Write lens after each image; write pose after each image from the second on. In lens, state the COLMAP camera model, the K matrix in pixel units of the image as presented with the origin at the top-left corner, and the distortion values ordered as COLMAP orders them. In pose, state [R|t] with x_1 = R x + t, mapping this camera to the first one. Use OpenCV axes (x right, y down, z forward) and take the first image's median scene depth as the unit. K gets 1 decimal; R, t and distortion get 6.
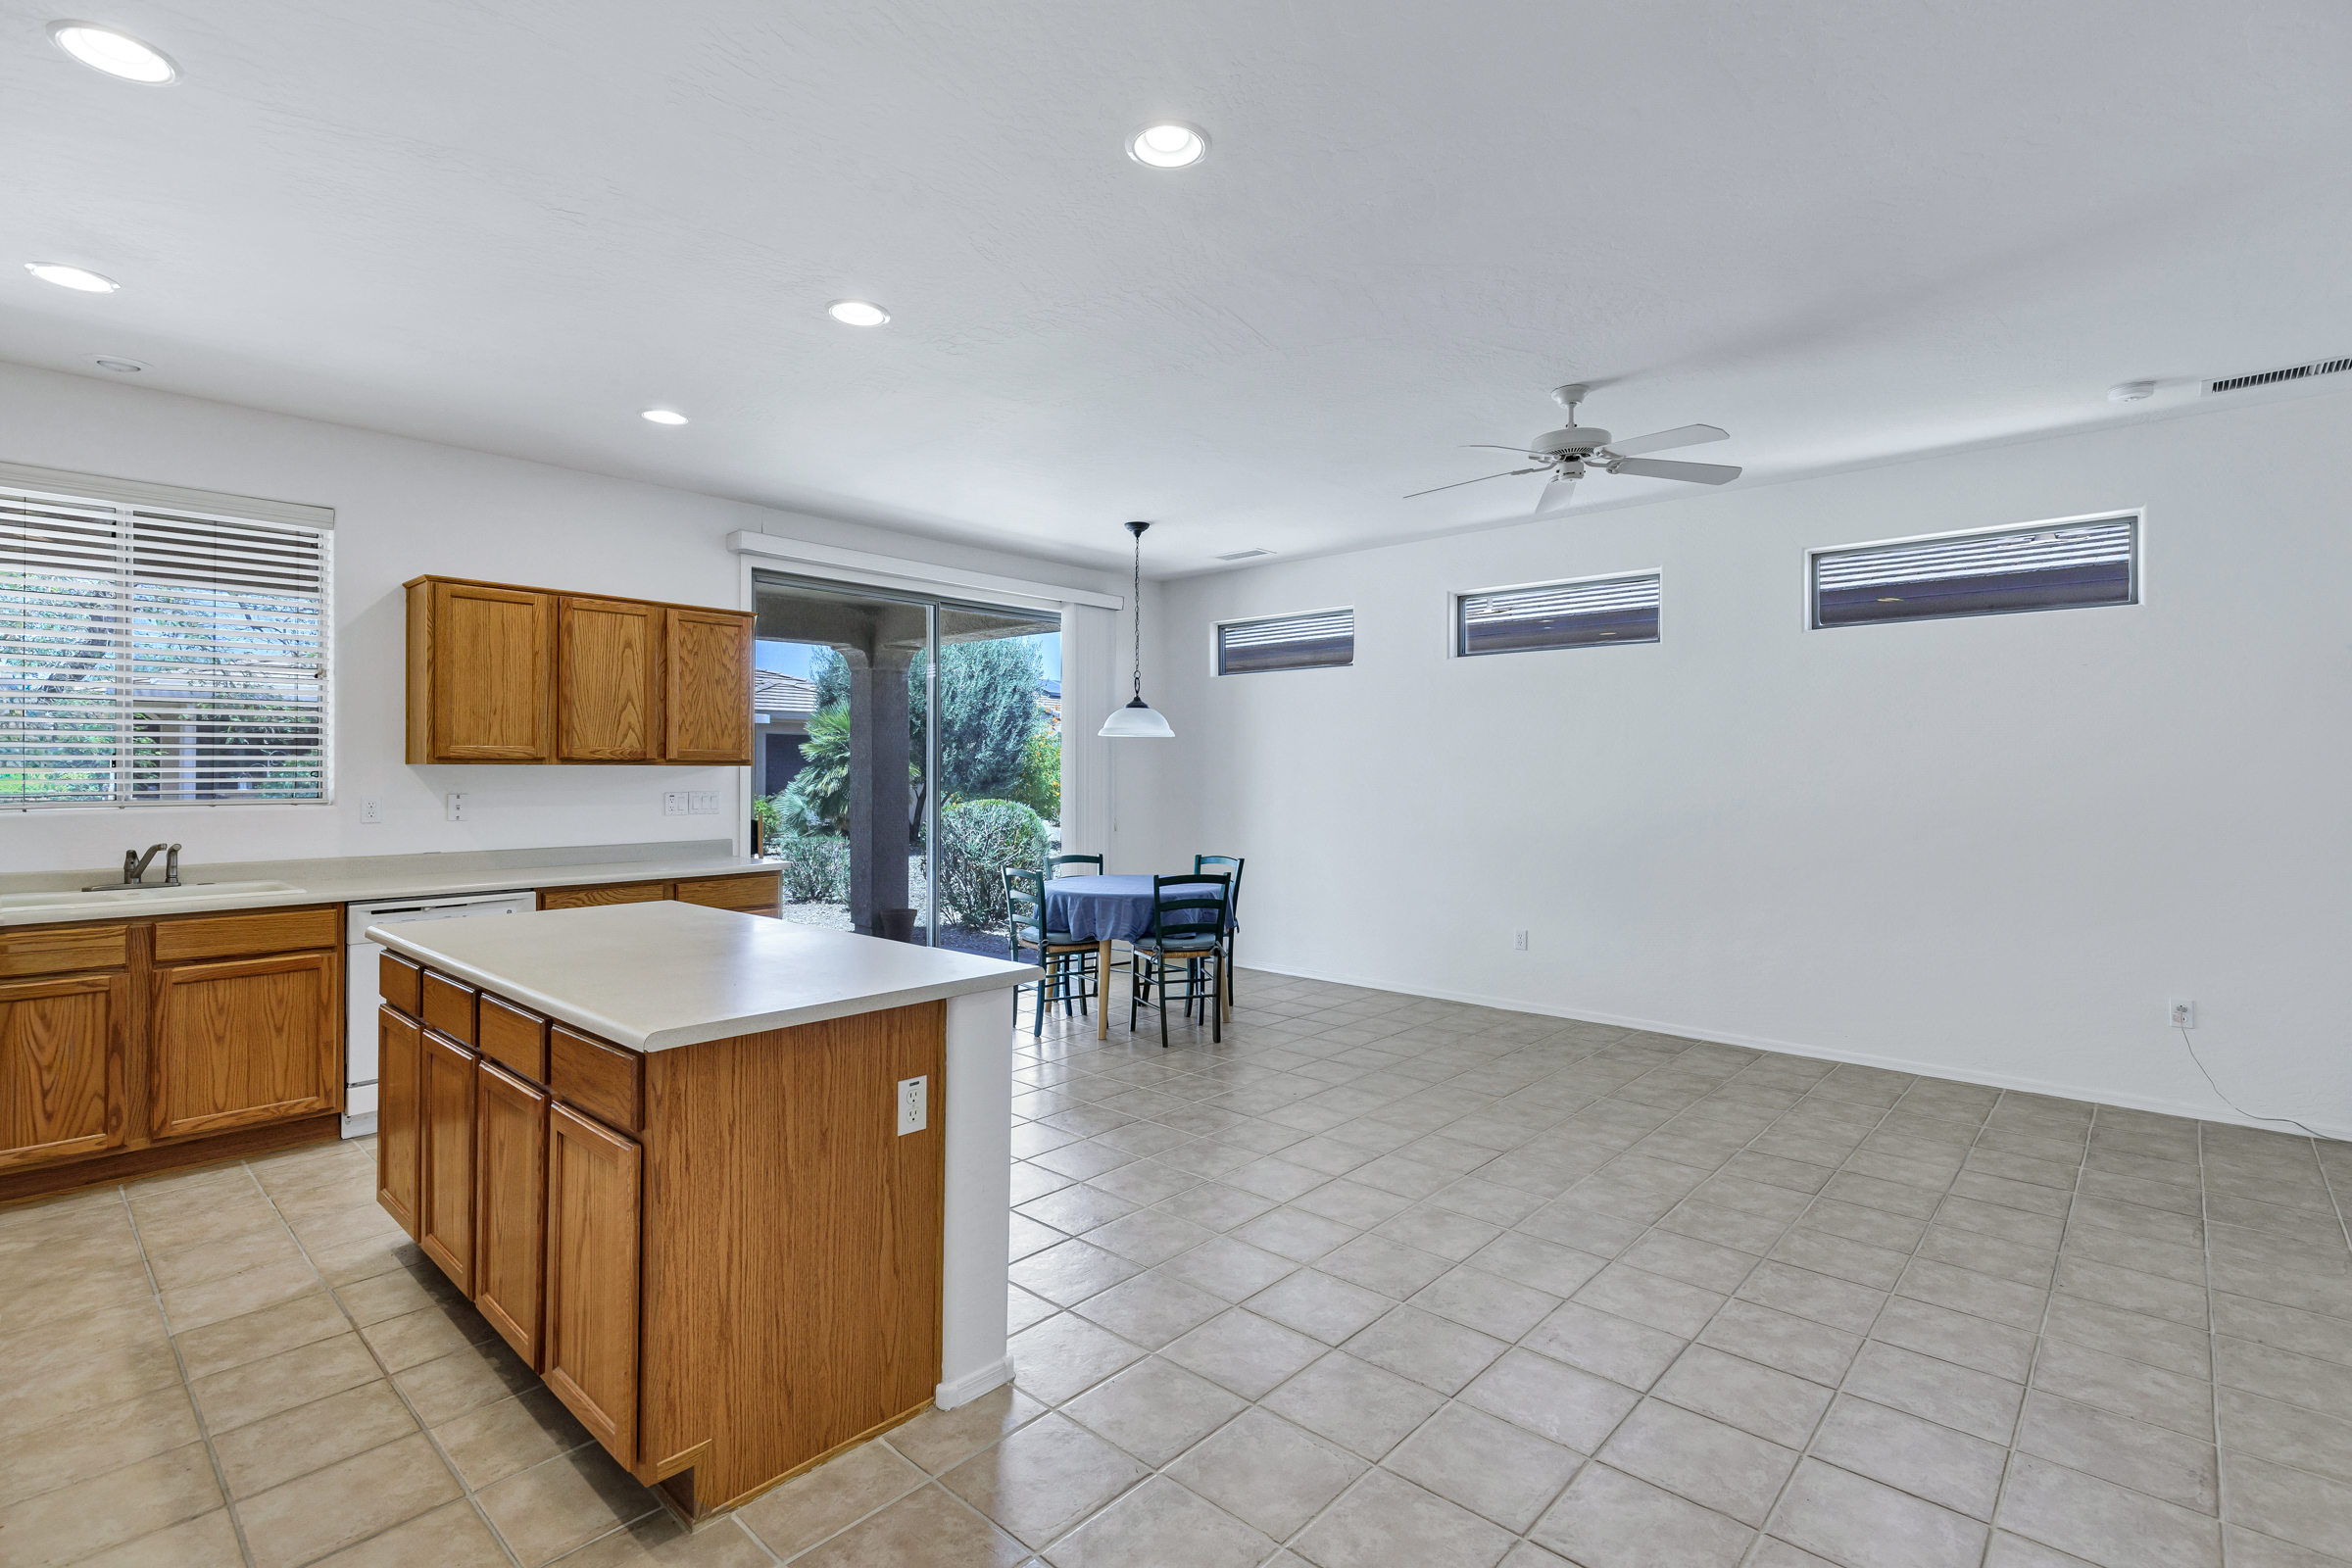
lens RADIAL K [[1091.5, 0, 1184.5], [0, 1091.5, 763.2], [0, 0, 1]] dist [0.011307, -0.000484]
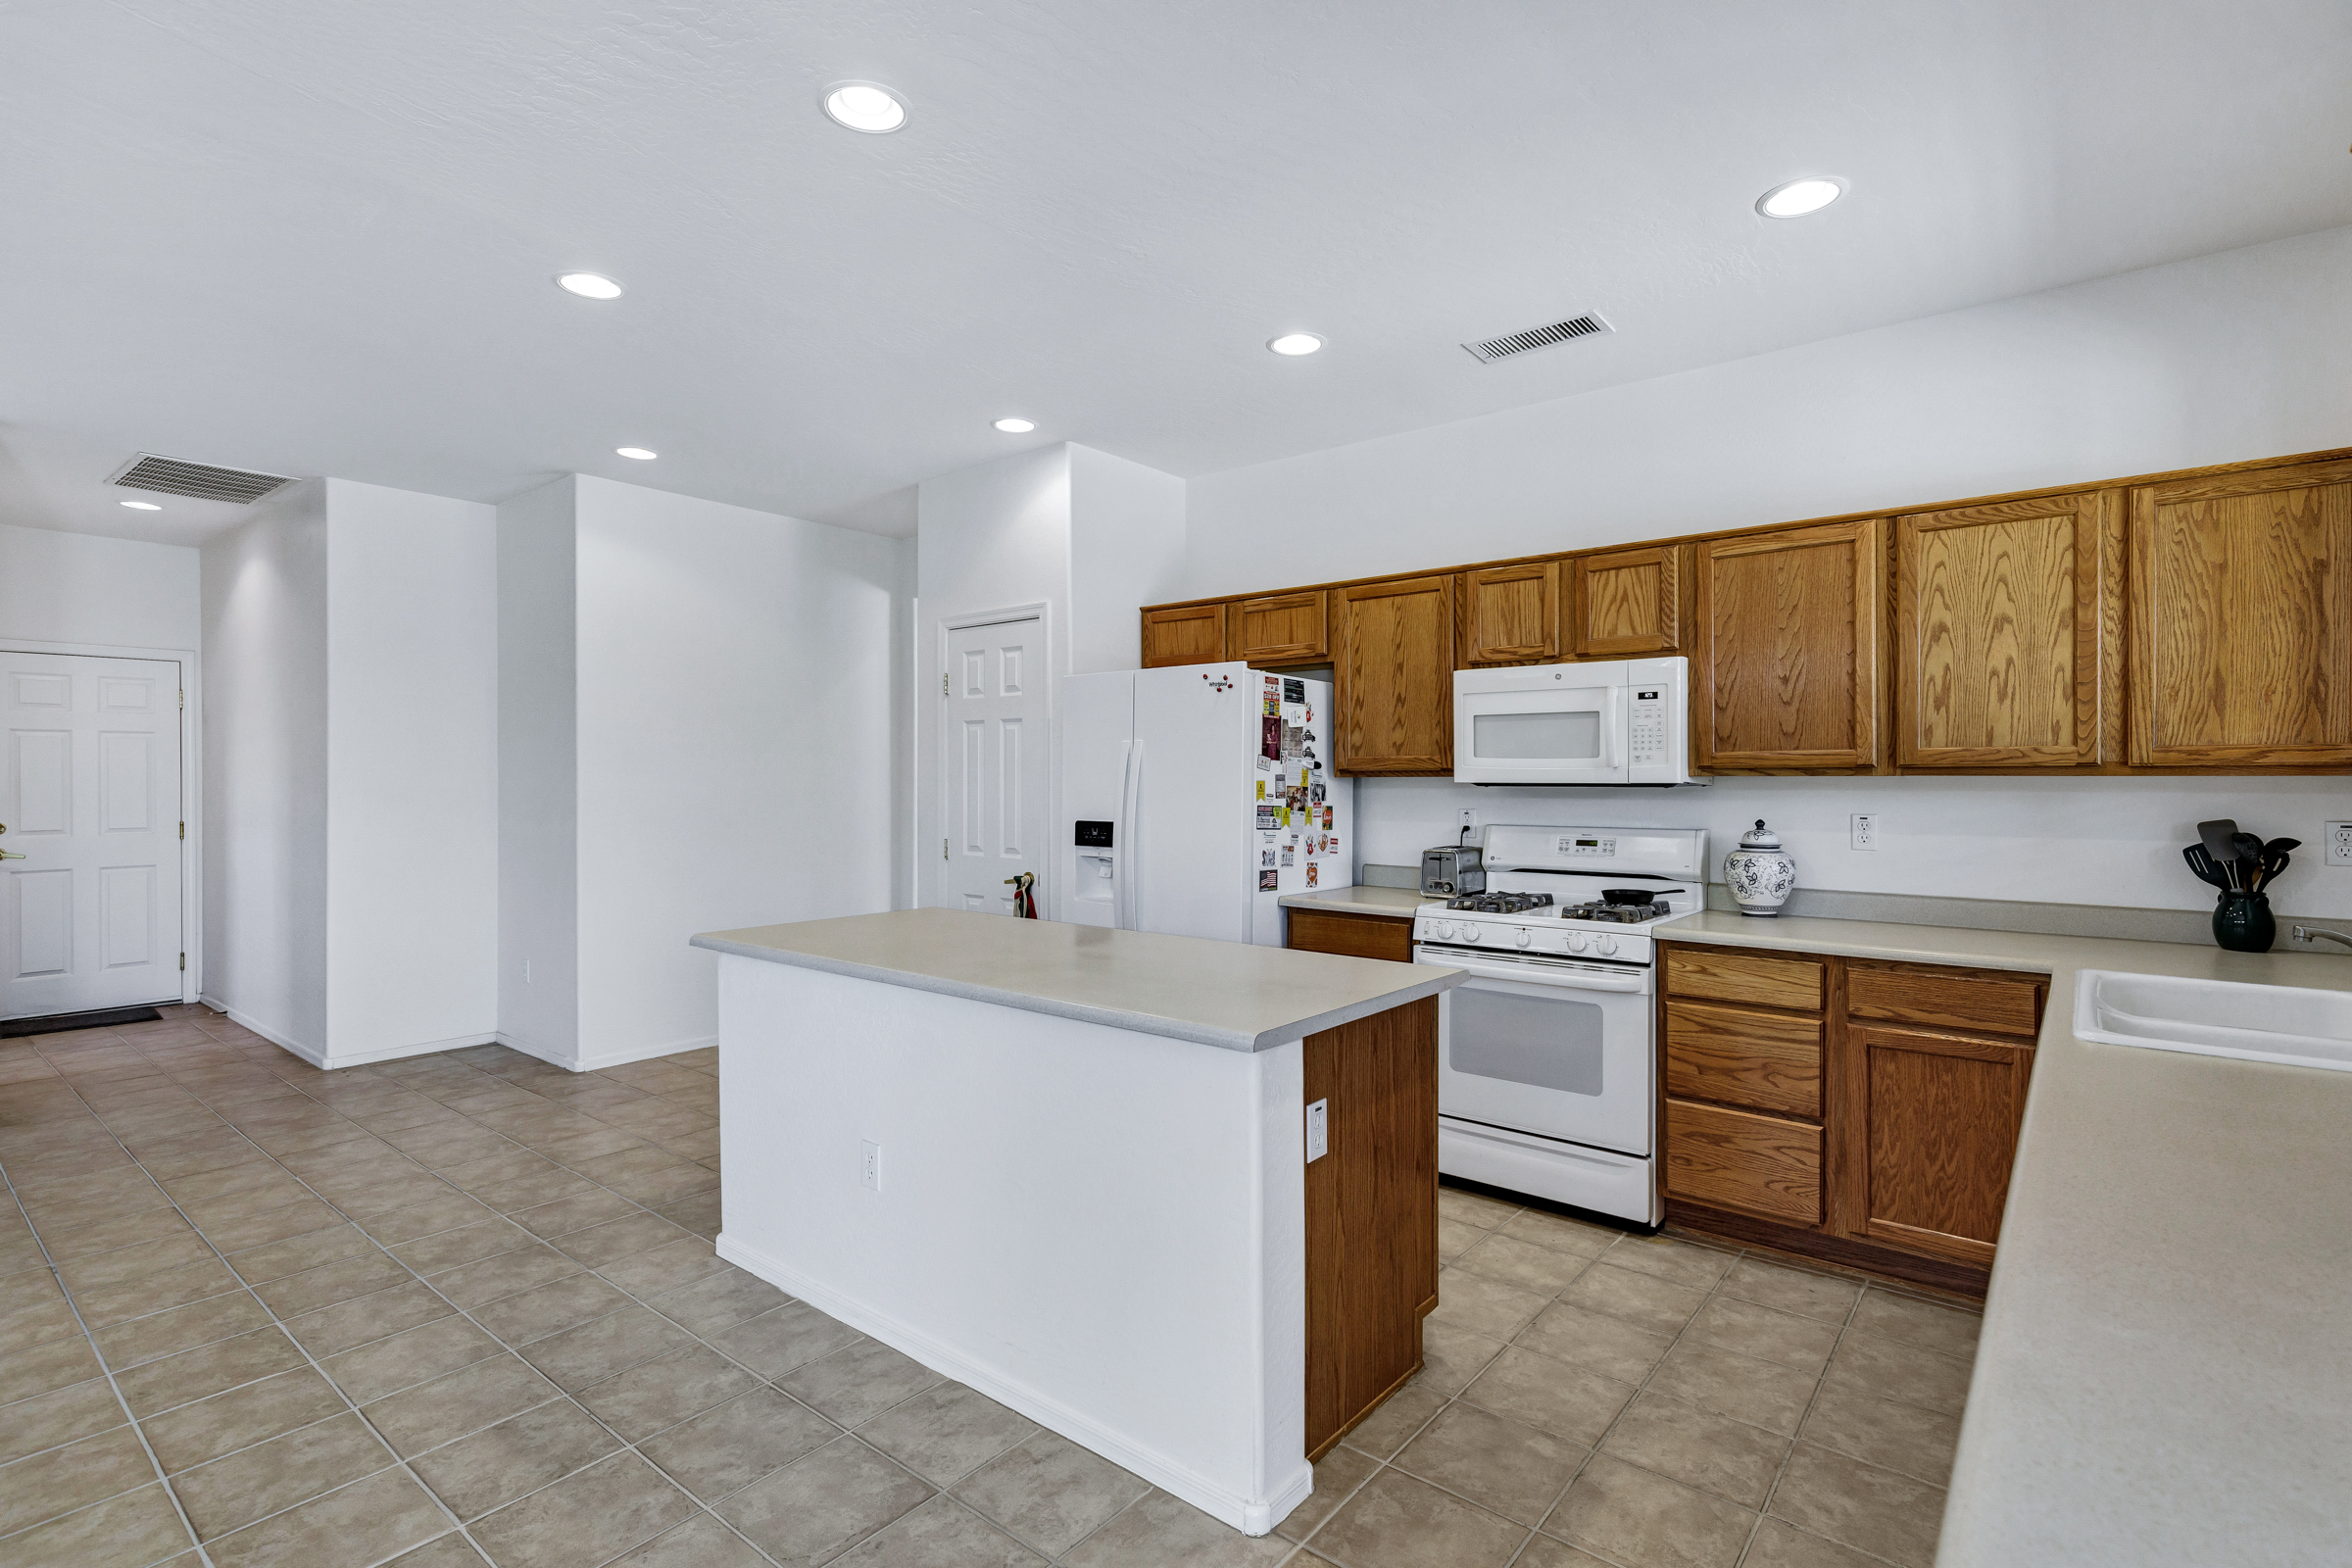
lens RADIAL K [[1120.7, 0, 1176.0], [0, 1120.7, 784.0], [0, 0, 1]] dist [0.021345, -0.004757]
pose [[-0.998087, -0.000643, -0.061815, -0.346536], [-0.000412, 0.999993, -0.003746, 0.010457], [0.061817, -0.003713, -0.998081, 1.329656]]
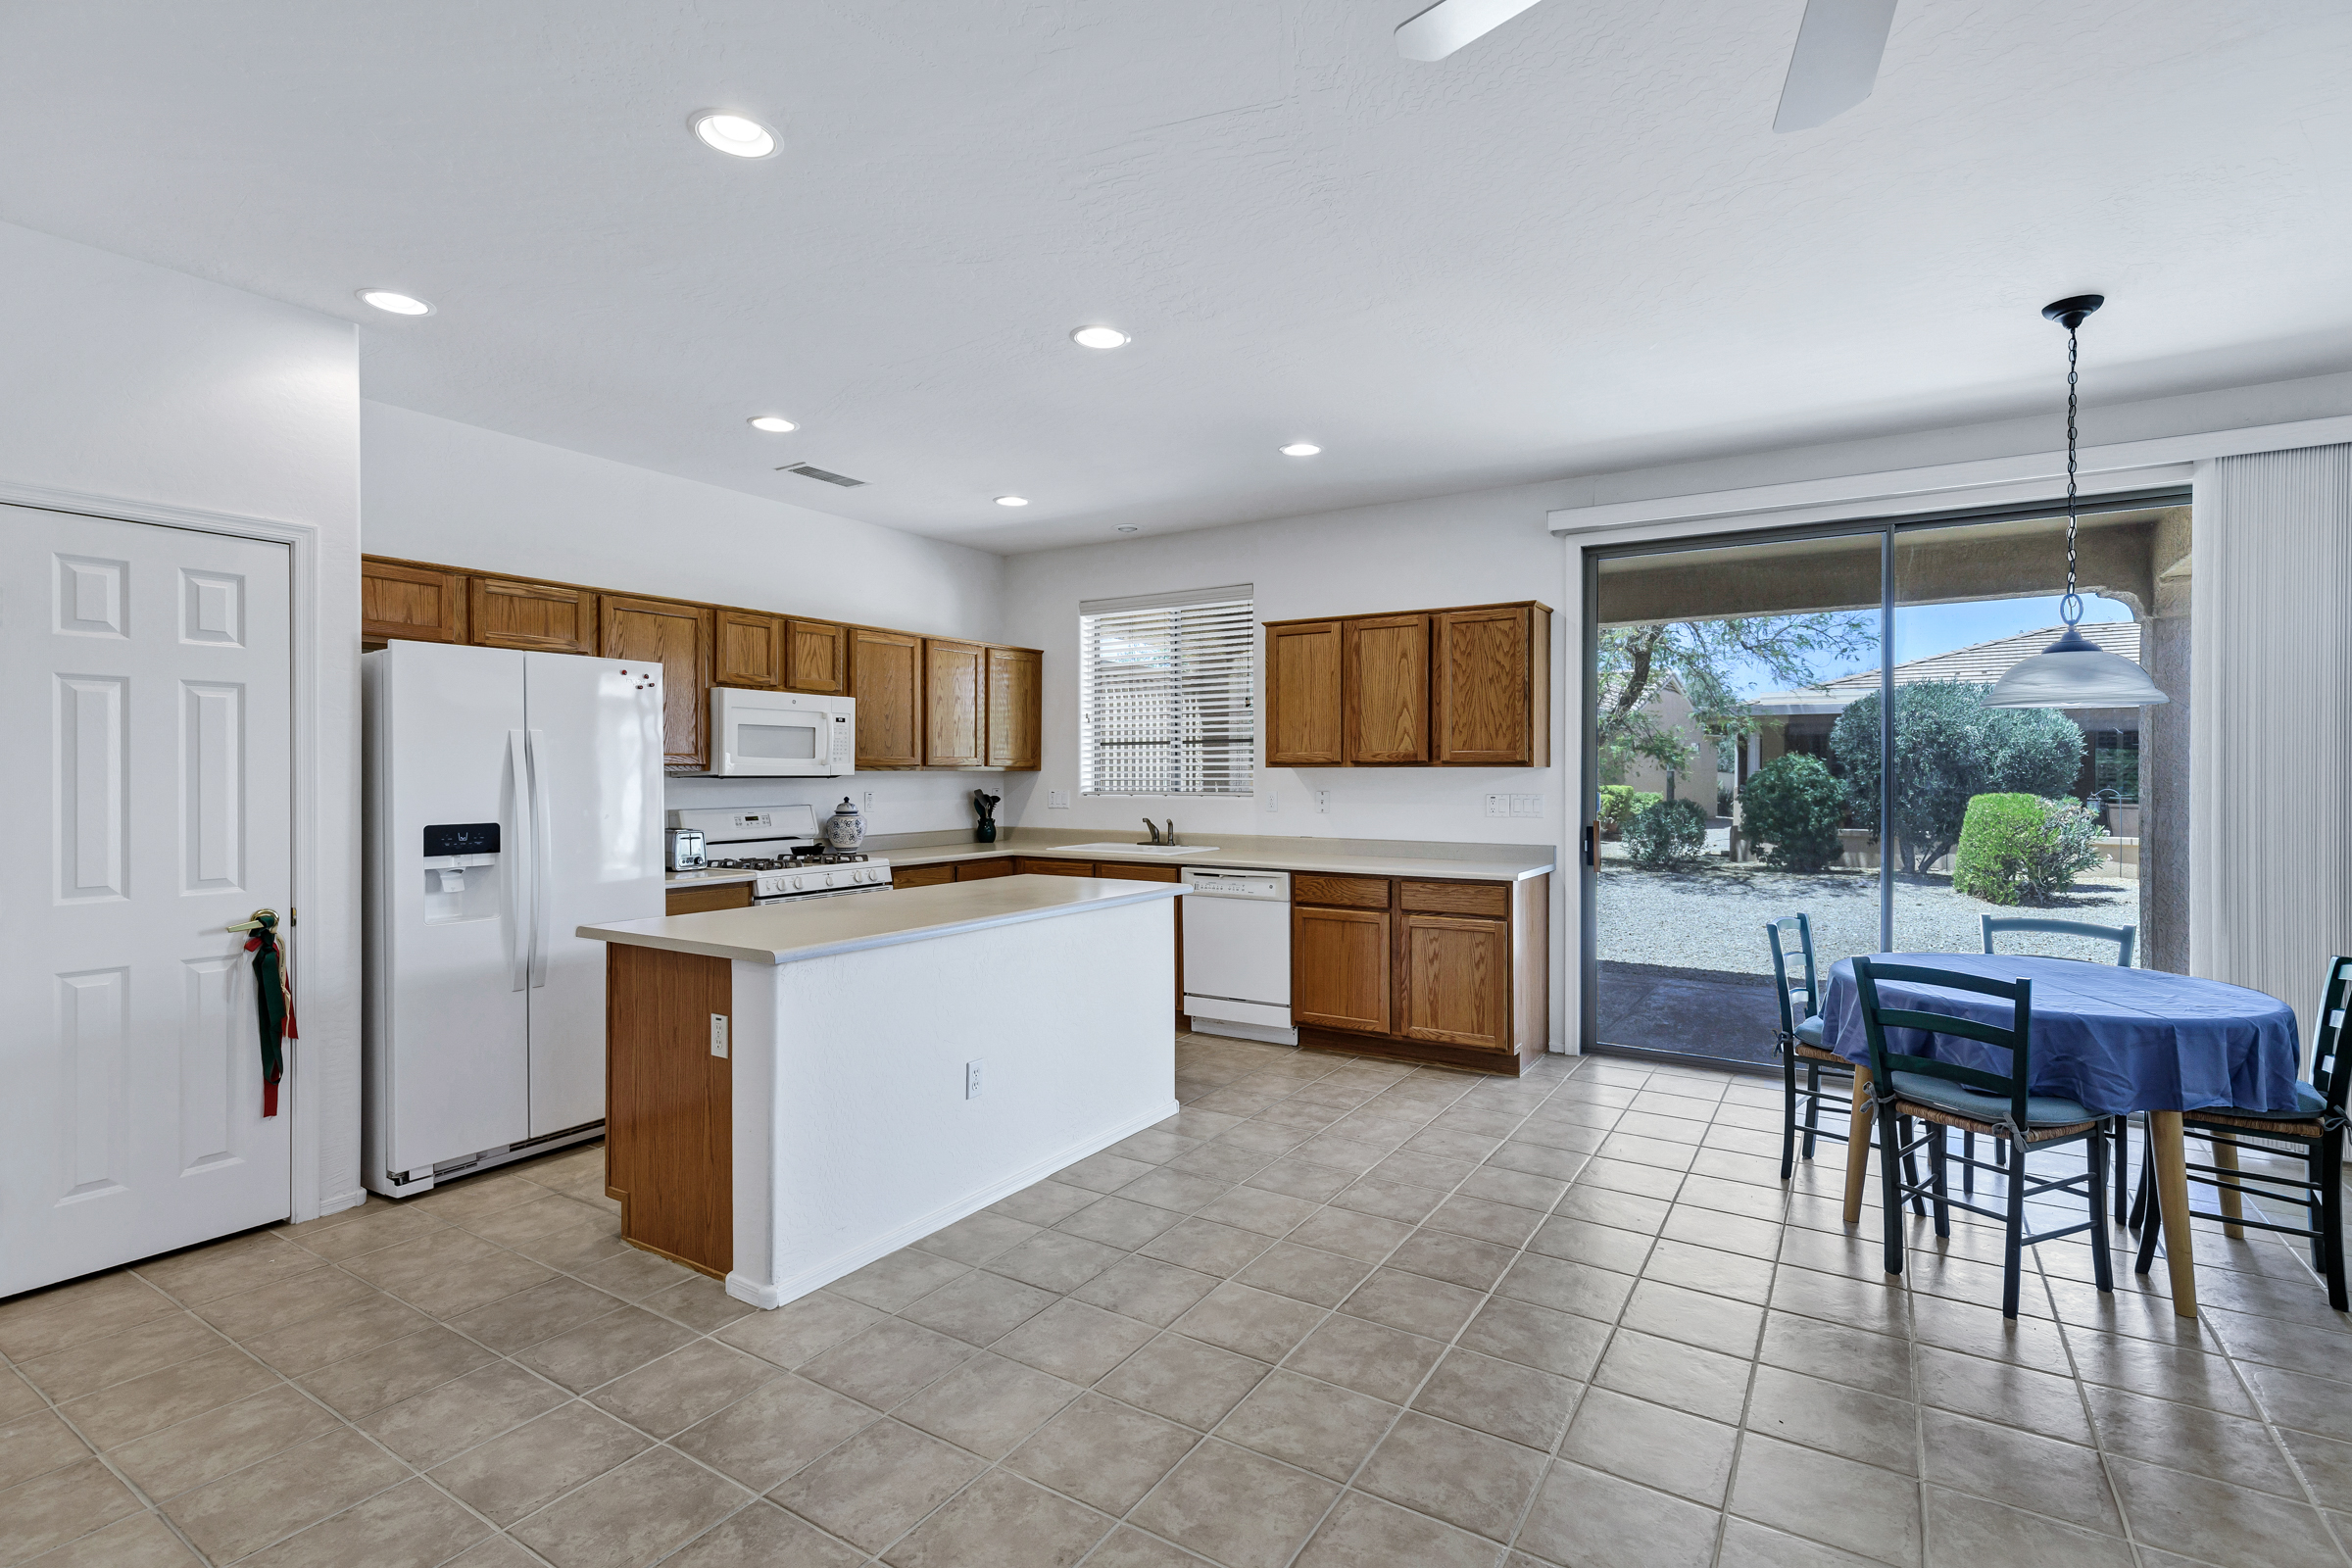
lens RADIAL K [[1087.1, 0, 1179.2], [0, 1087.1, 782.4], [0, 0, 1]] dist [0.013467, -0.000565]
pose [[0.179864, 0.008953, -0.983651, 0.577514], [0.007203, 0.999920, 0.010418, 0.004449], [0.983665, -0.008959, 0.179785, 0.687941]]
